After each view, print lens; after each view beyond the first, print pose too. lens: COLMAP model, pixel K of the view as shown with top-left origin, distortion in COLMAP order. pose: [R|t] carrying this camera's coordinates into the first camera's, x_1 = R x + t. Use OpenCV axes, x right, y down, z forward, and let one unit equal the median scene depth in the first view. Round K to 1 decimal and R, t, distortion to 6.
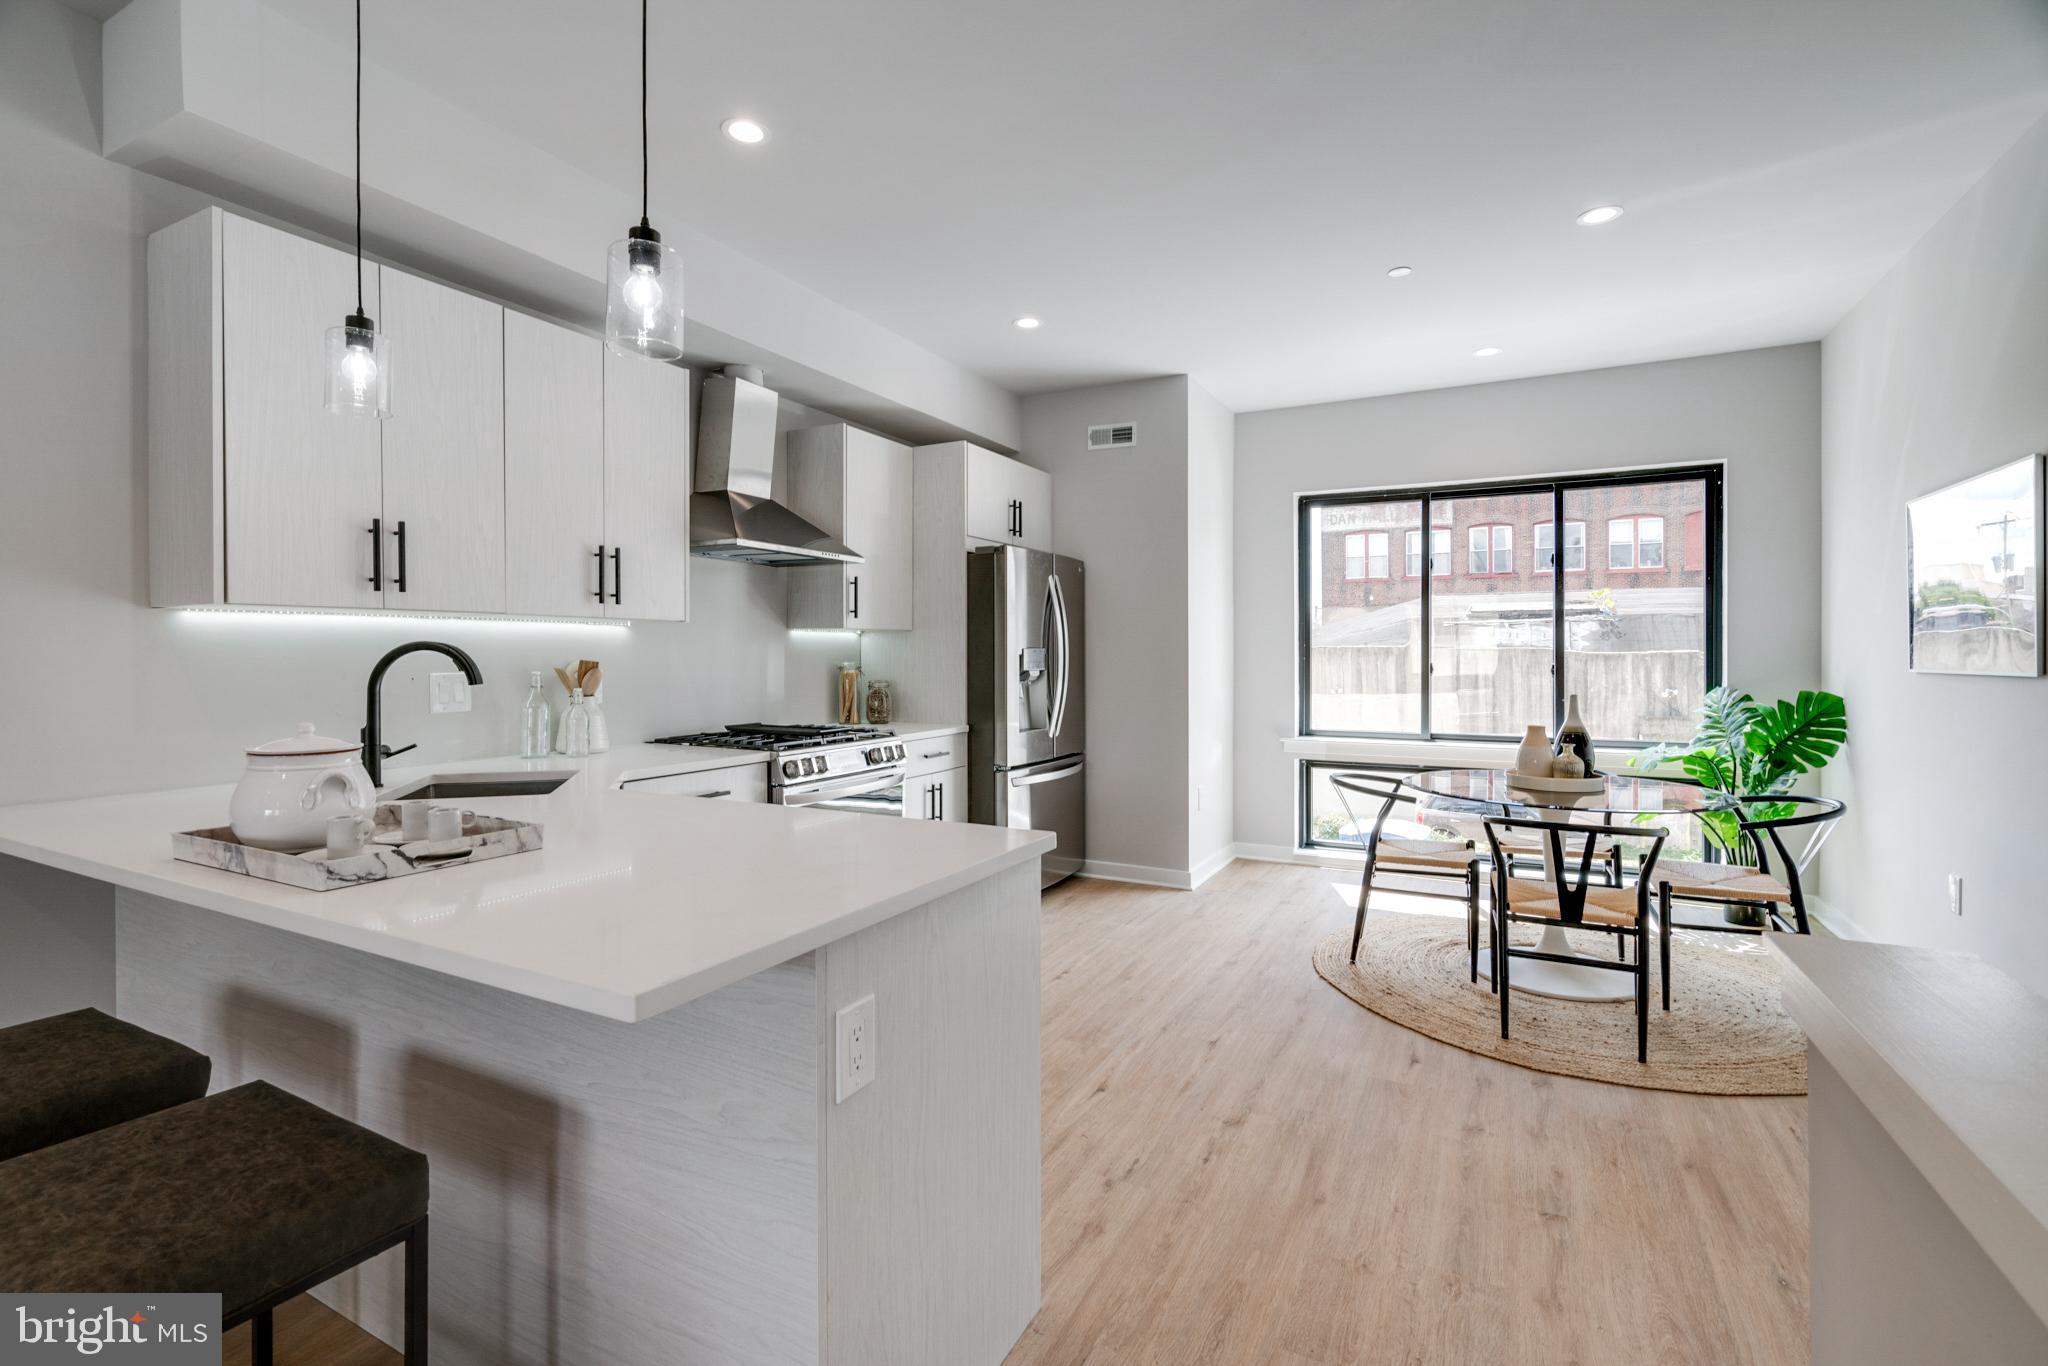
lens RADIAL K [[934.8, 0, 1009.9], [0, 934.8, 656.5], [0, 0, 1]] dist [0.000793, 0.001064]
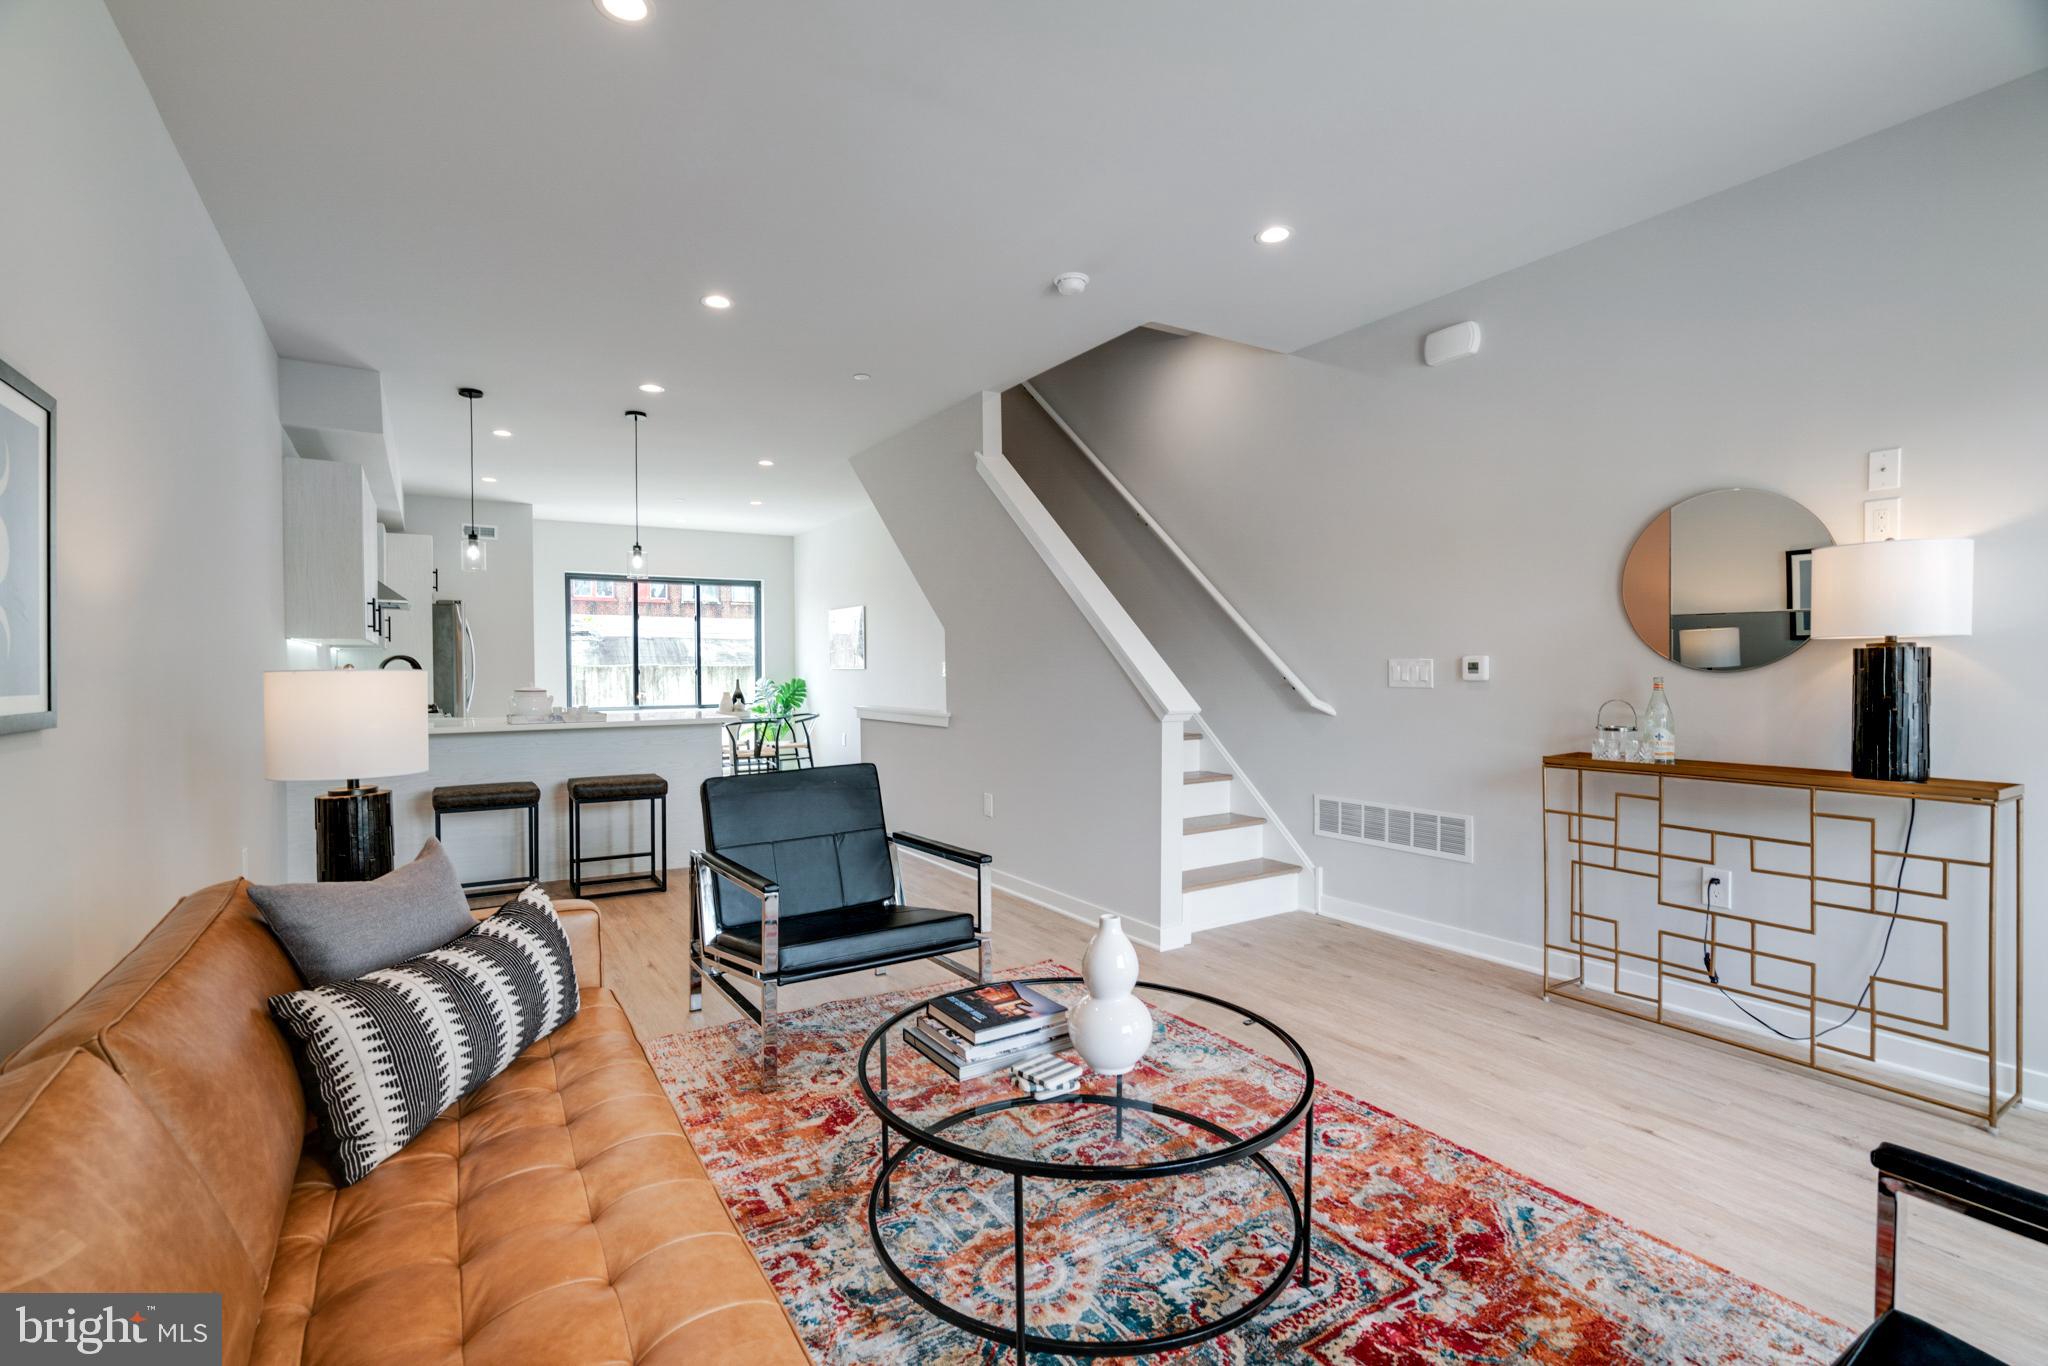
lens RADIAL K [[921.8, 0, 1011.3], [0, 921.8, 680.9], [0, 0, 1]] dist [0.002136, 0.001120]
pose [[0.497331, -0.016736, 0.867399, -0.948372], [0.007492, 0.999859, 0.014996, 0.011727], [-0.867529, -0.000960, 0.497386, -0.695957]]
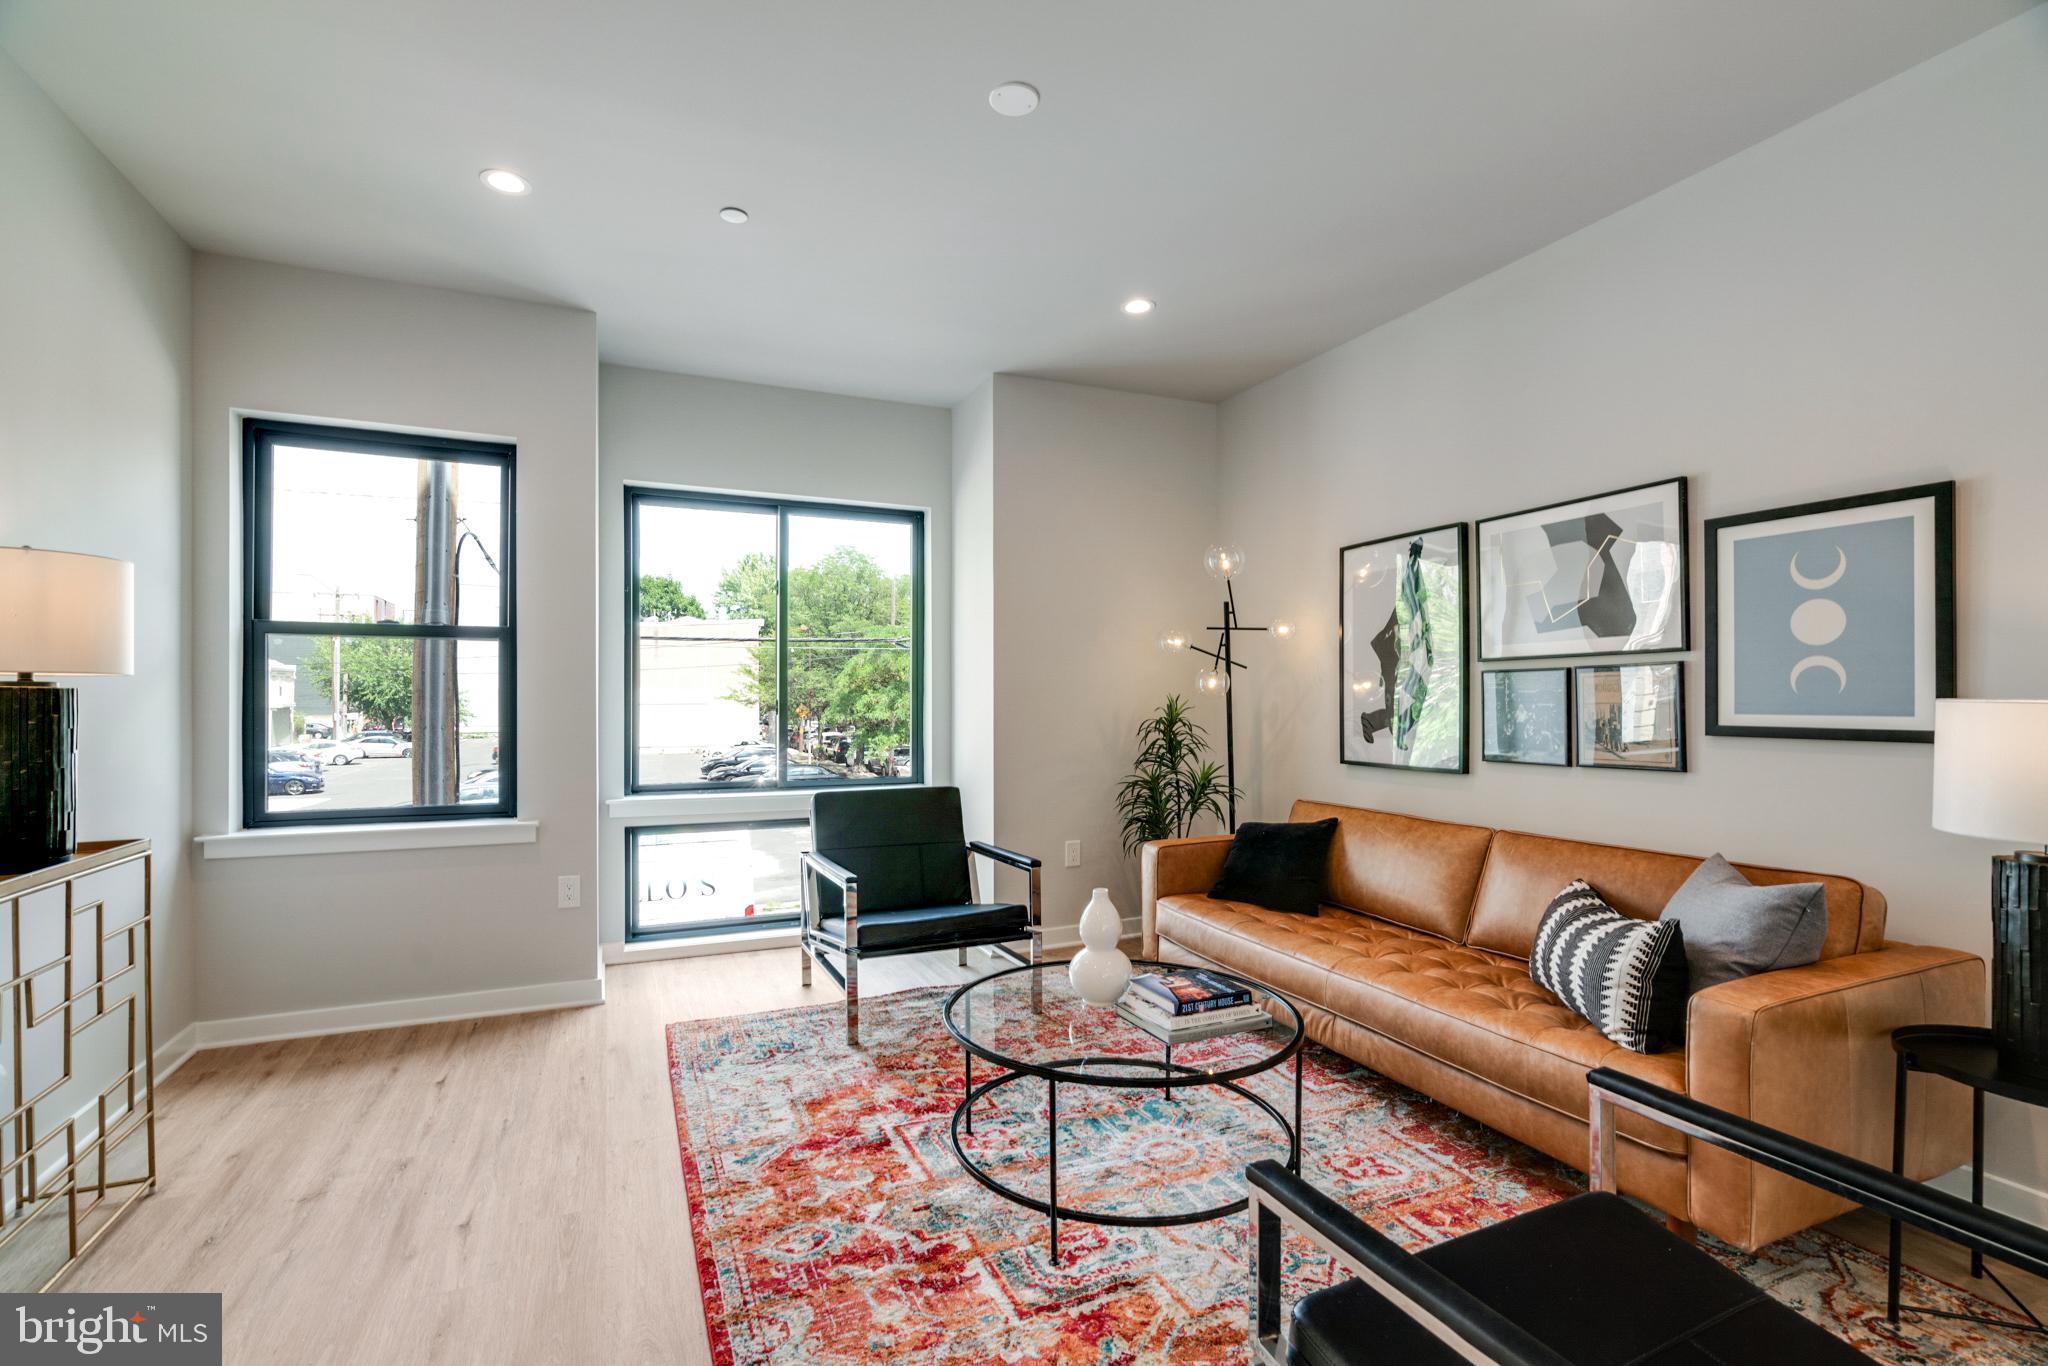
lens RADIAL K [[926.1, 0, 1013.4], [0, 926.1, 699.1], [0, 0, 1]] dist [-0.000983, 0.000593]
pose [[-0.618682, 0.001338, -0.785641, -0.132958], [-0.000321, 0.999998, 0.001956, 0.009048], [0.785642, 0.001463, -0.618680, -0.243981]]
